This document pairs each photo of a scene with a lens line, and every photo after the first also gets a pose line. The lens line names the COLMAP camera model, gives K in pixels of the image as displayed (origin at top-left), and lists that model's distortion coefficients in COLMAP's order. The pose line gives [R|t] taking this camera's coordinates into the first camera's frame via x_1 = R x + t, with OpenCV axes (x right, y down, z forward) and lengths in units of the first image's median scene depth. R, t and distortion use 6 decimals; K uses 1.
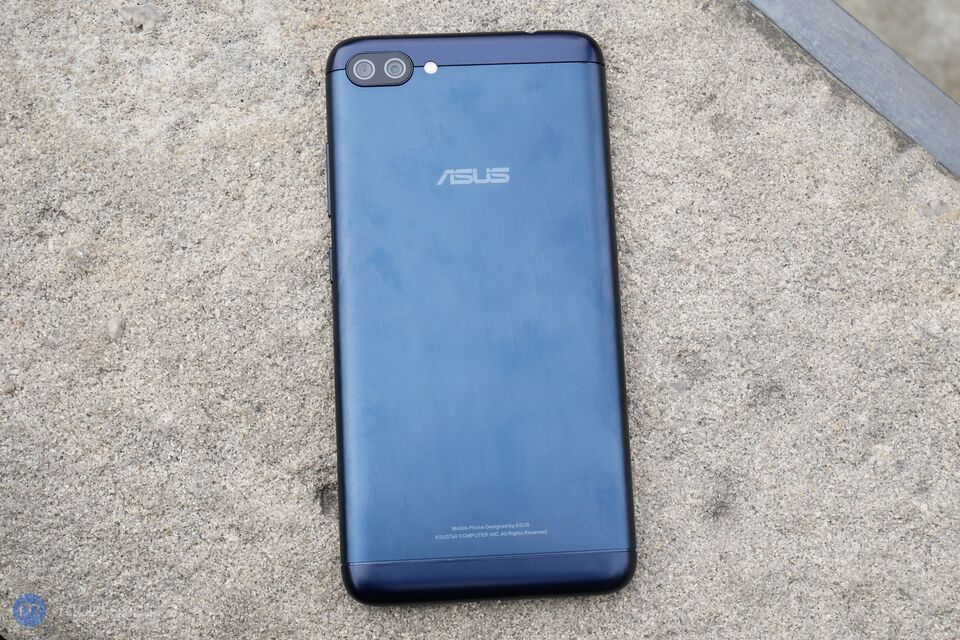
lens RADIAL K [[1652.7, 0, 498.8], [0, 1652.7, 319.7], [0, 0, 1]] dist [0.045142, 0.000000]
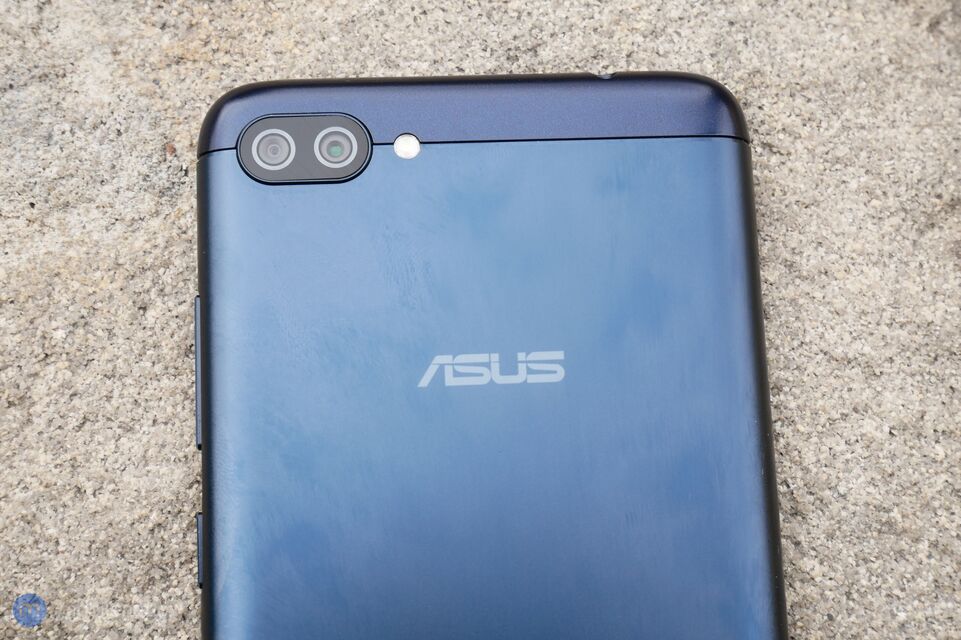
lens RADIAL K [[1792.5, 0, 462.3], [0, 1792.5, 282.4], [0, 0, 1]] dist [0.049807, 0.000000]
pose [[0.999945, 0.009102, 0.005295, -0.026576], [-0.009029, 0.999865, -0.013759, -0.102558], [-0.005419, 0.013711, 0.999891, 0.452544]]
